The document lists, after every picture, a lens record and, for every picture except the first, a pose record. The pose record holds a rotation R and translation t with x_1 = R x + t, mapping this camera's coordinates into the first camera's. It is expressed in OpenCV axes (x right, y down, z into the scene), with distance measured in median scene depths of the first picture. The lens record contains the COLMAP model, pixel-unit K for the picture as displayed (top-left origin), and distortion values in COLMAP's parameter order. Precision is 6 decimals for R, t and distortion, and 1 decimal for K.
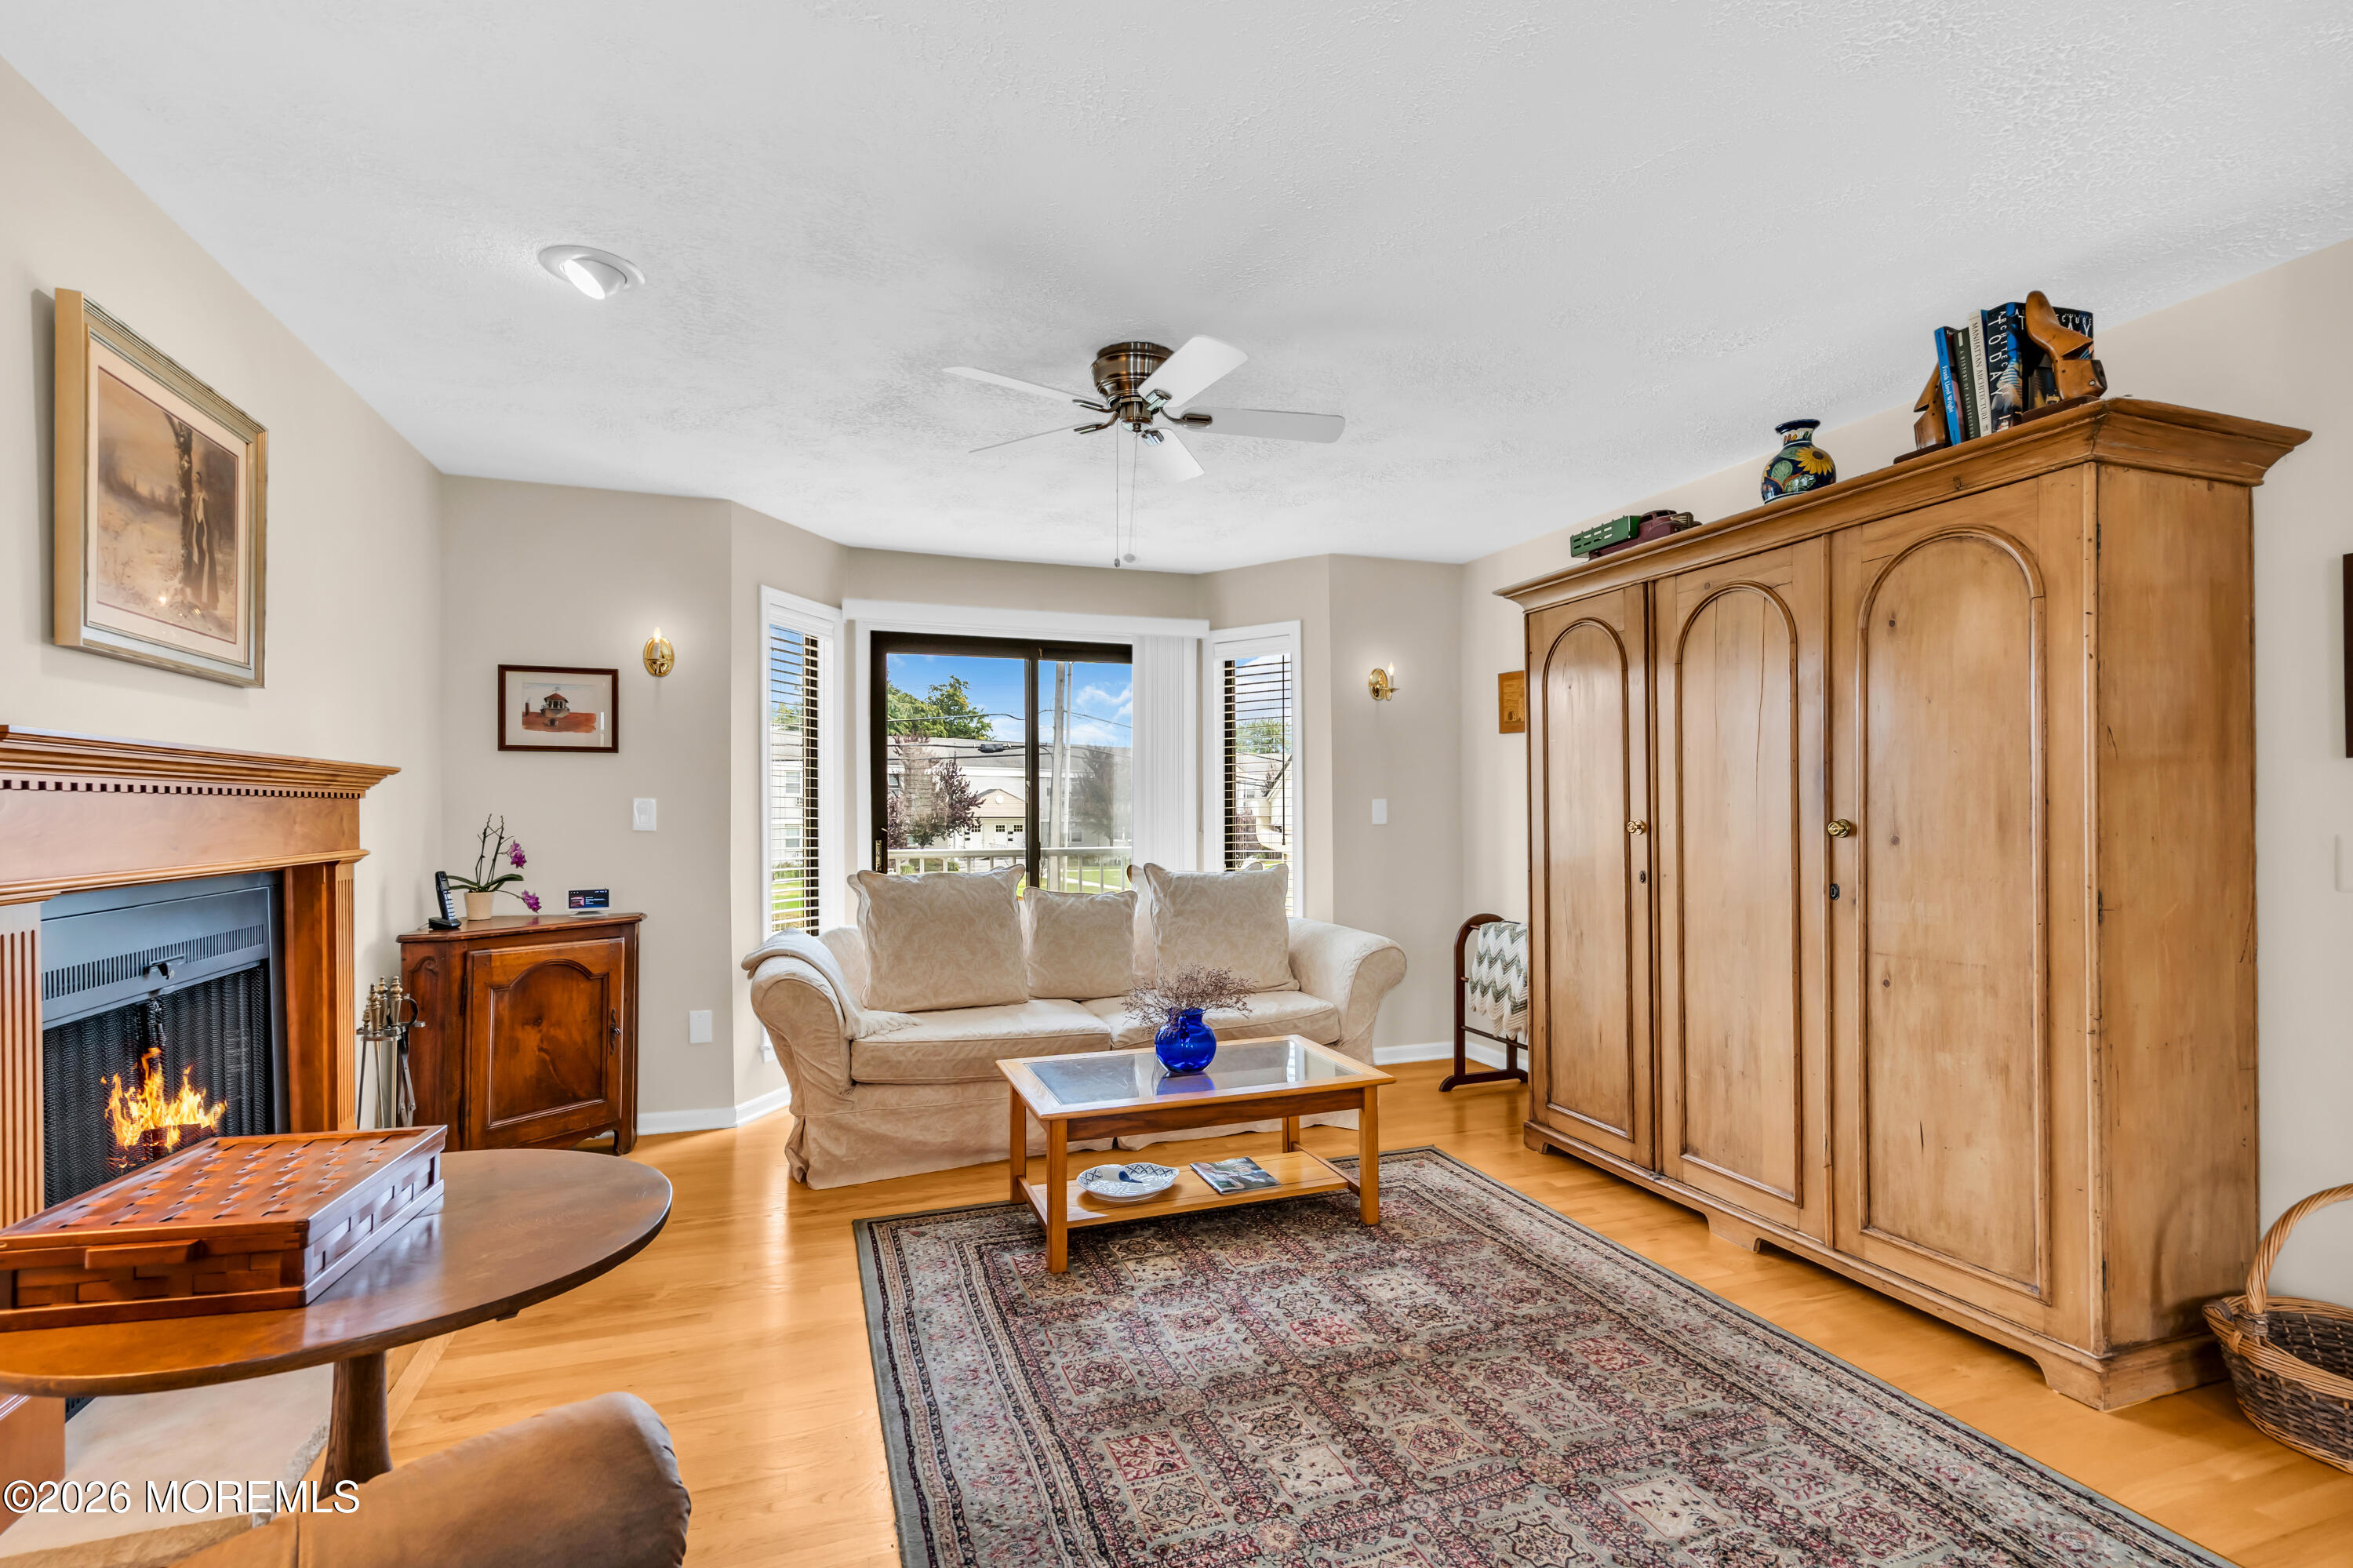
lens RADIAL K [[1064.1, 0, 1134.6], [0, 1064.1, 812.0], [0, 0, 1]] dist [0.002512, 0.003957]
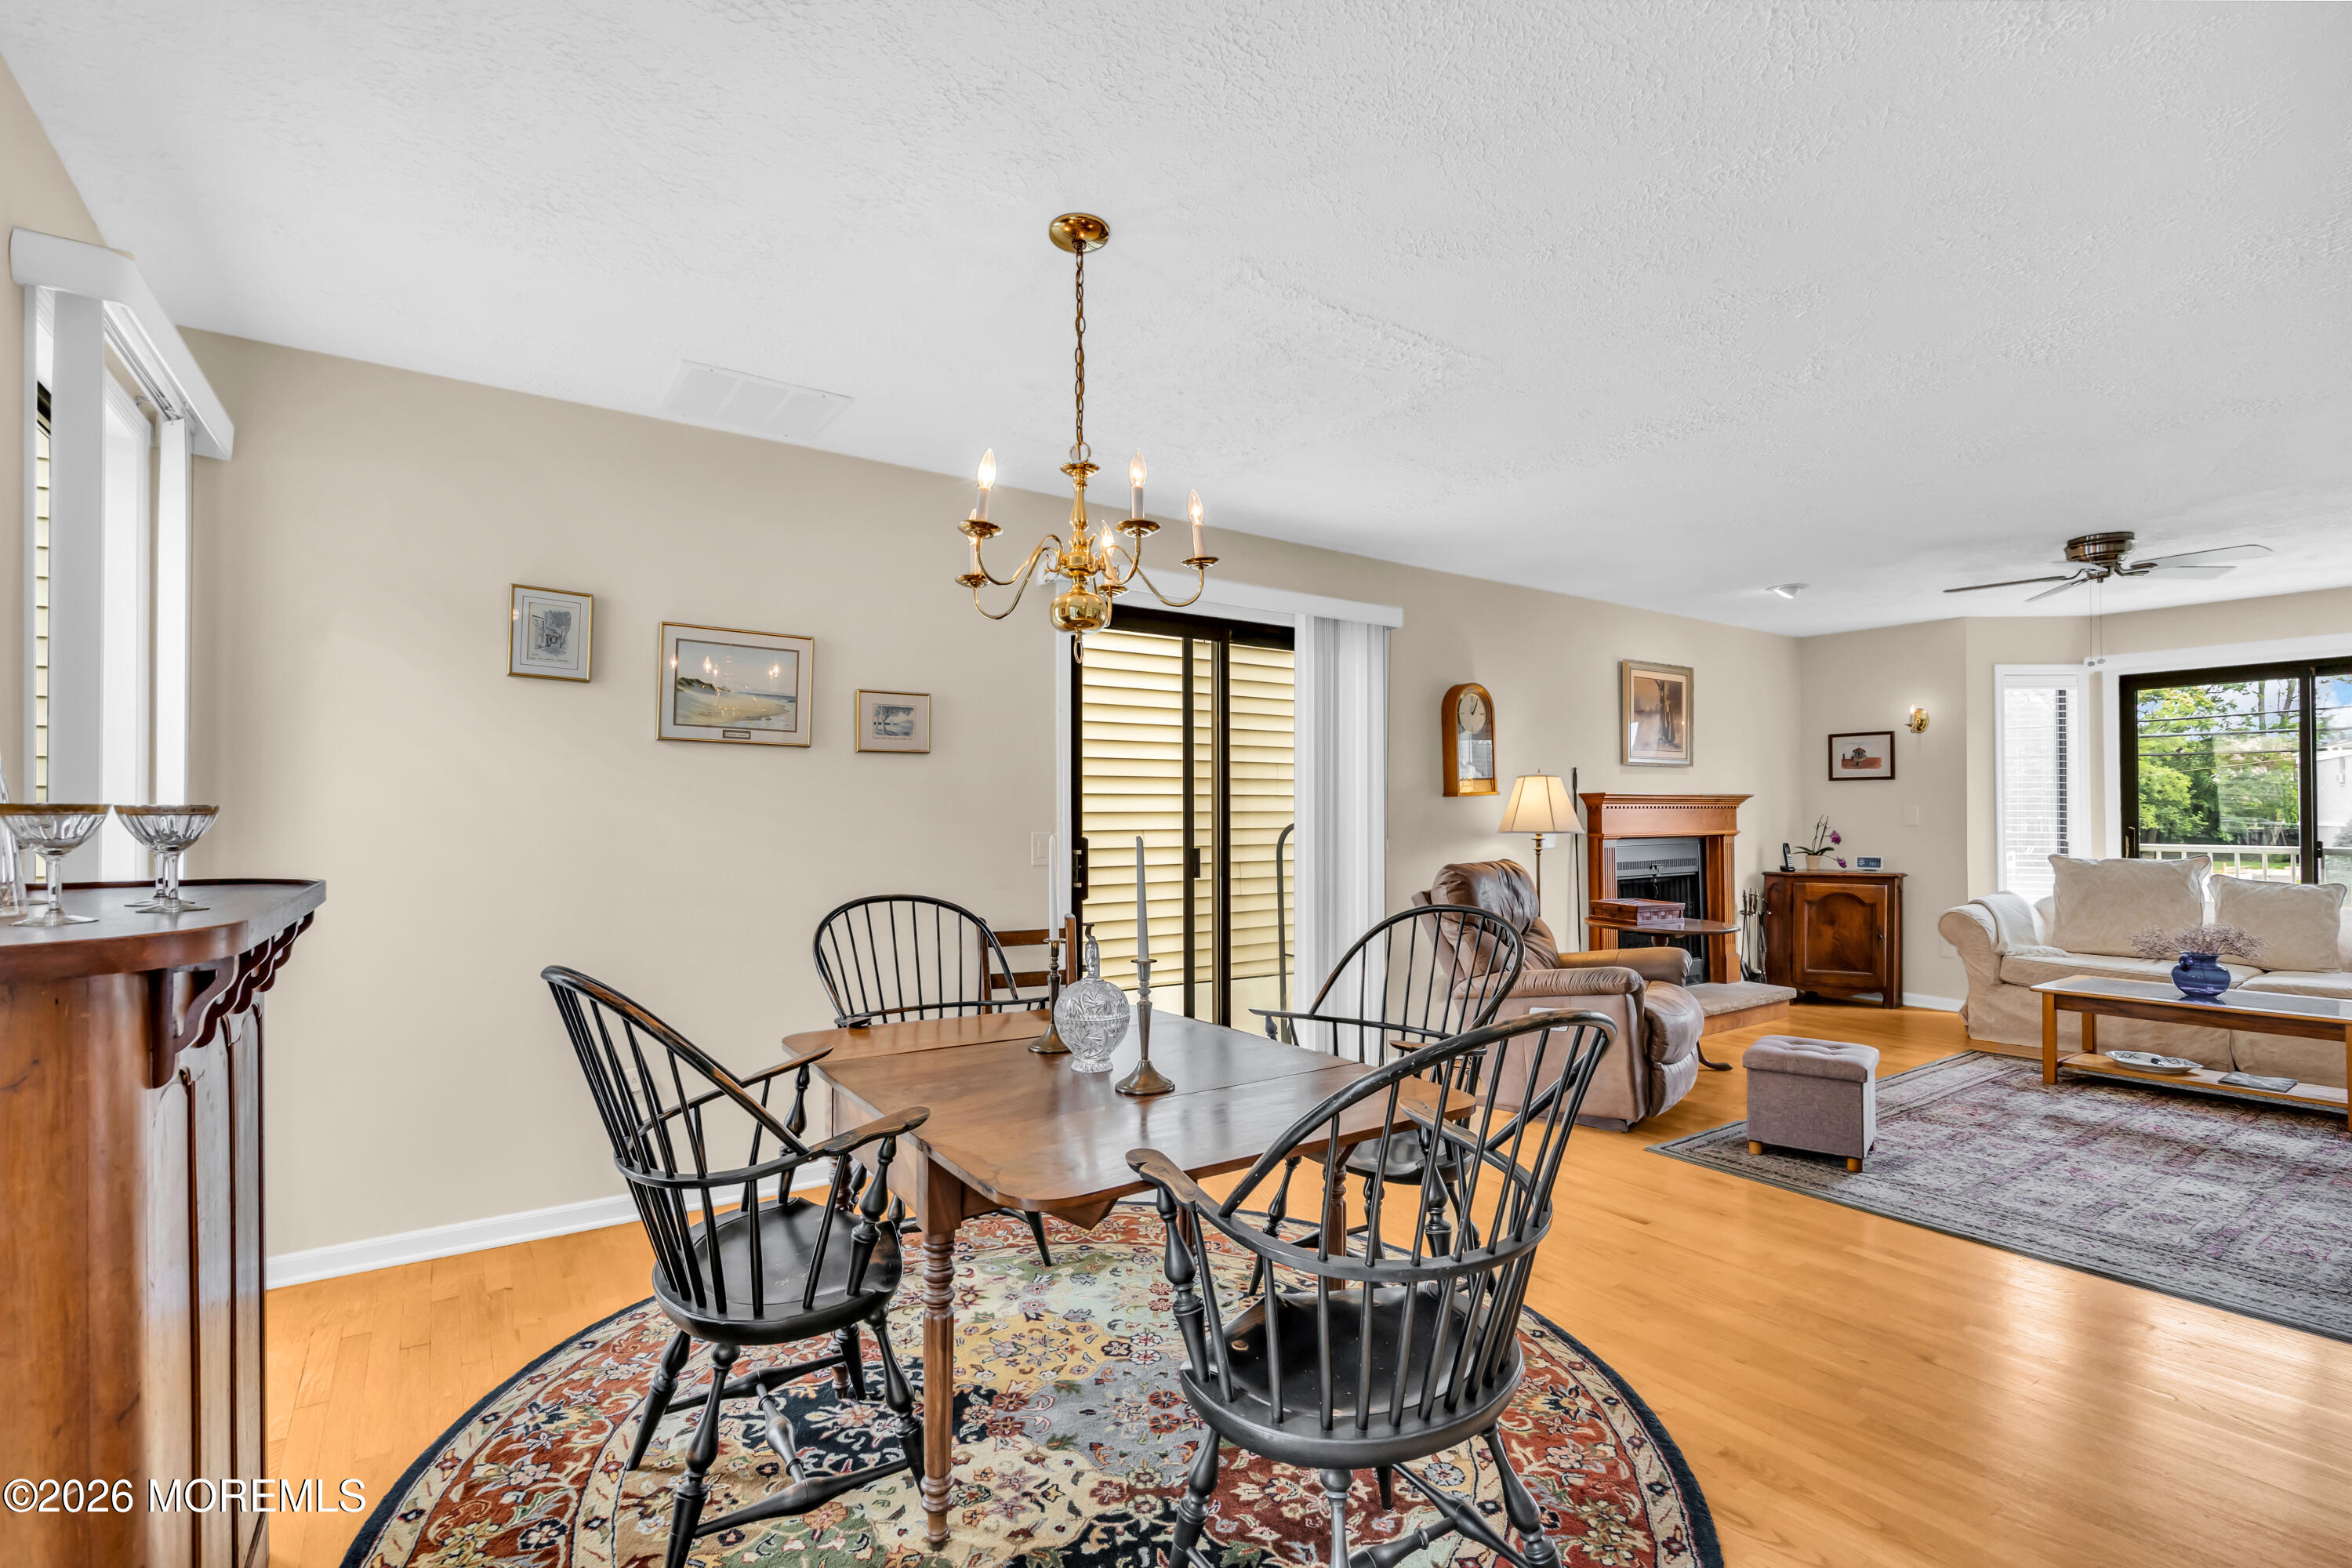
lens RADIAL K [[1063.6, 0, 1194.4], [0, 1063.6, 804.7], [0, 0, 1]] dist [0.002512, 0.003957]
pose [[0.294522, -0.005140, -0.955631, 0.908011], [-0.000803, 0.999984, -0.005626, -0.005071], [0.955644, 0.002424, 0.294513, -0.642943]]
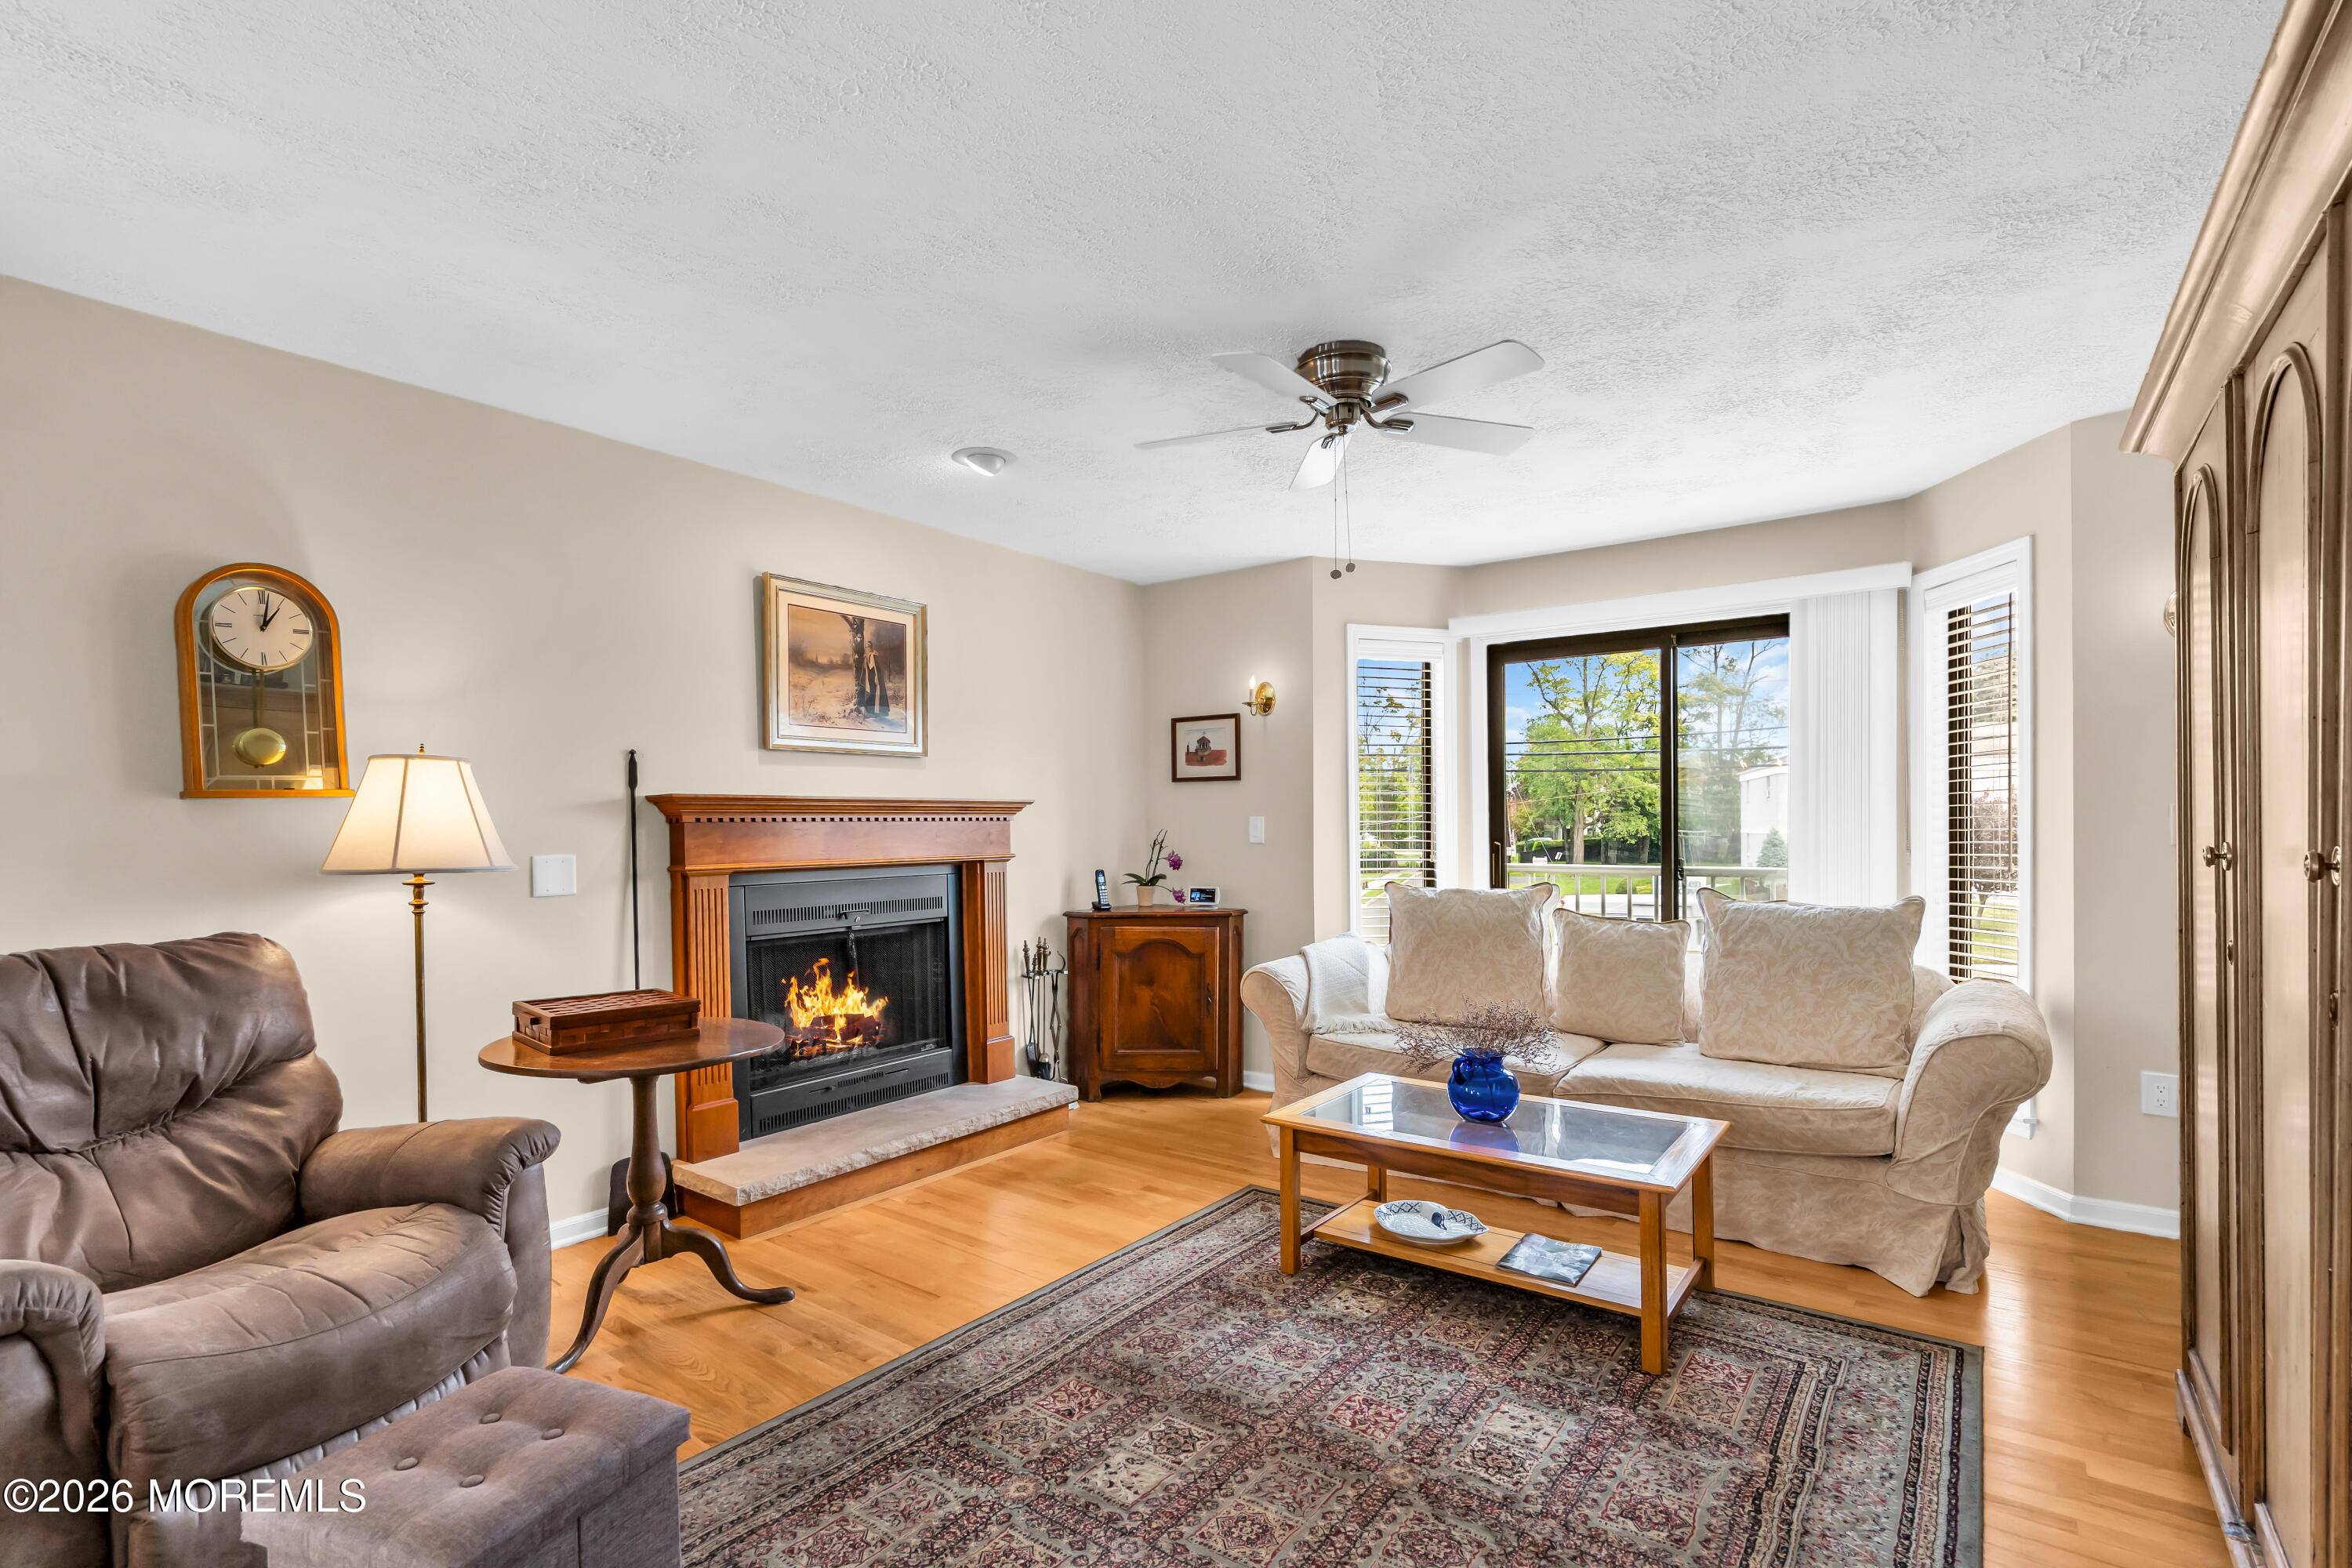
lens RADIAL K [[1063.6, 0, 1177.4], [0, 1063.6, 841.9], [0, 0, 1]] dist [0.002512, 0.003957]
pose [[0.569486, 0.010130, -0.821939, 0.554243], [0.005600, 0.999853, 0.016203, -0.004261], [0.821982, -0.013830, 0.569345, 0.251852]]
